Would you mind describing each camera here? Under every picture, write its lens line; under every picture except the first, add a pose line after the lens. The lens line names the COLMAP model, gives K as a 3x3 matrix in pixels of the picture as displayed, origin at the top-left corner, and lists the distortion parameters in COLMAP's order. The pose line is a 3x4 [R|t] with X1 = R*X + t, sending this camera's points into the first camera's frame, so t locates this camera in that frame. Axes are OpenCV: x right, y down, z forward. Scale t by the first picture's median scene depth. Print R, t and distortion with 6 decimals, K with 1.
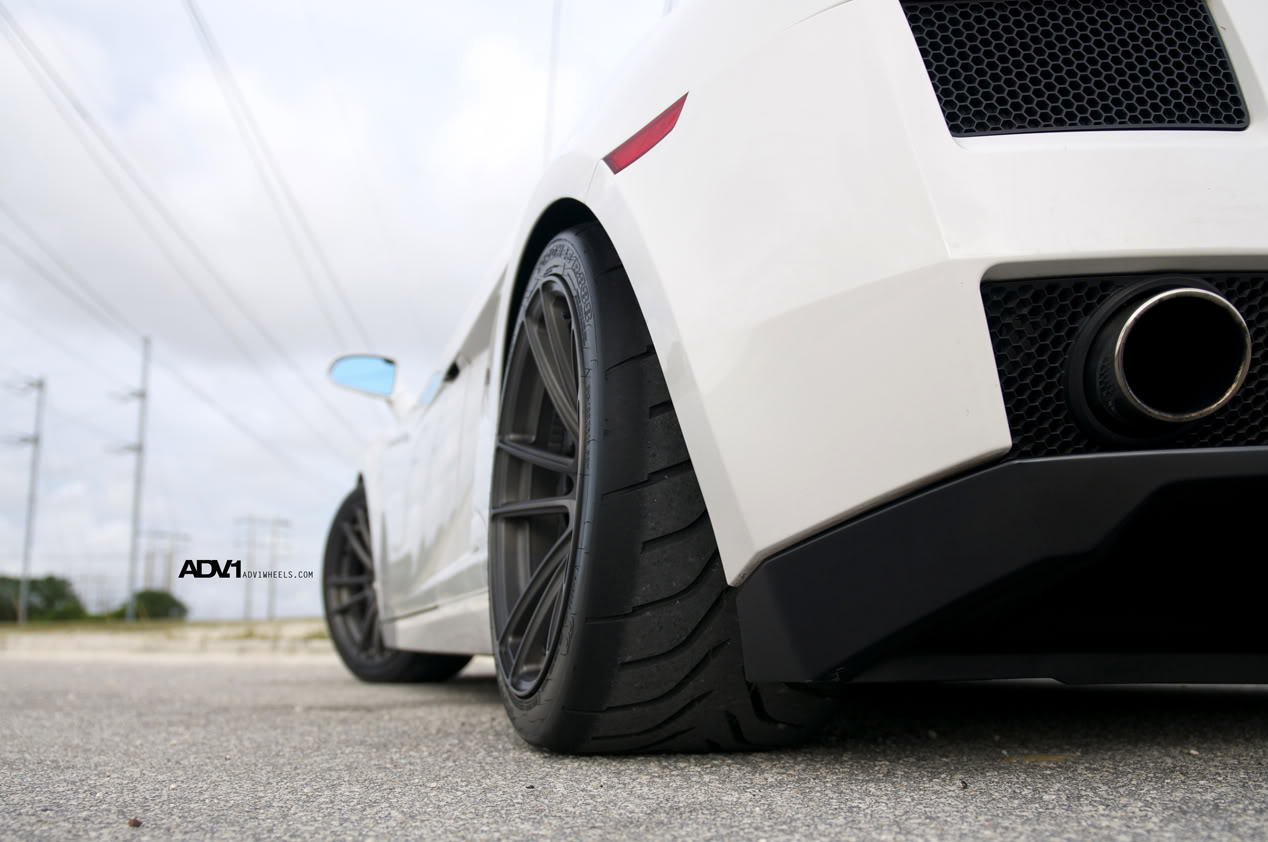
lens RADIAL K [[1227.7, 0, 634.0], [0, 1227.7, 421.0], [0, 0, 1]] dist [-0.045872, -0.003517]
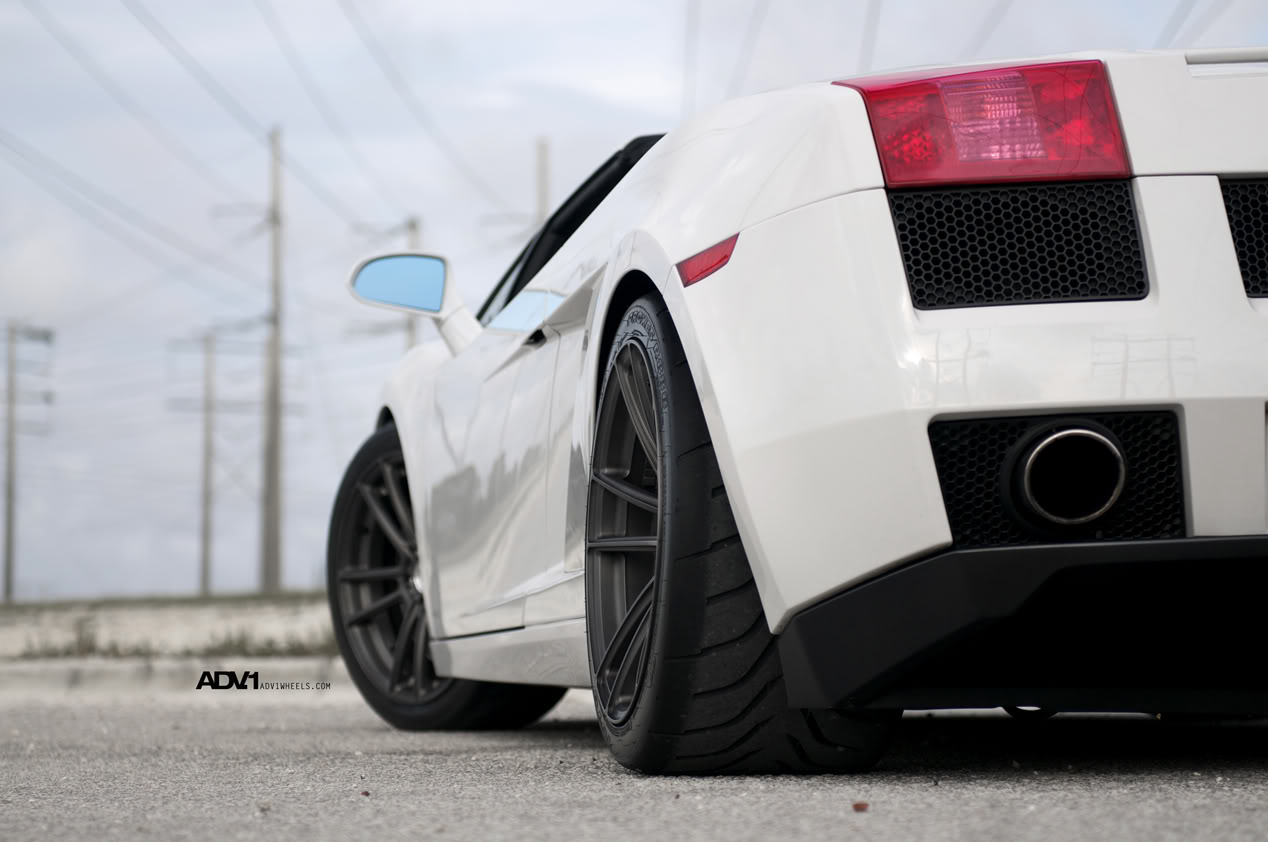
lens RADIAL K [[2623.1, 0, 634.0], [0, 2623.1, 421.0], [0, 0, 1]] dist [0.000024, 0.031726]
pose [[0.995004, -0.009222, -0.099409, 0.183992], [0.017868, 0.996097, 0.086438, -0.287537], [0.098223, -0.087782, 0.991285, -1.507040]]
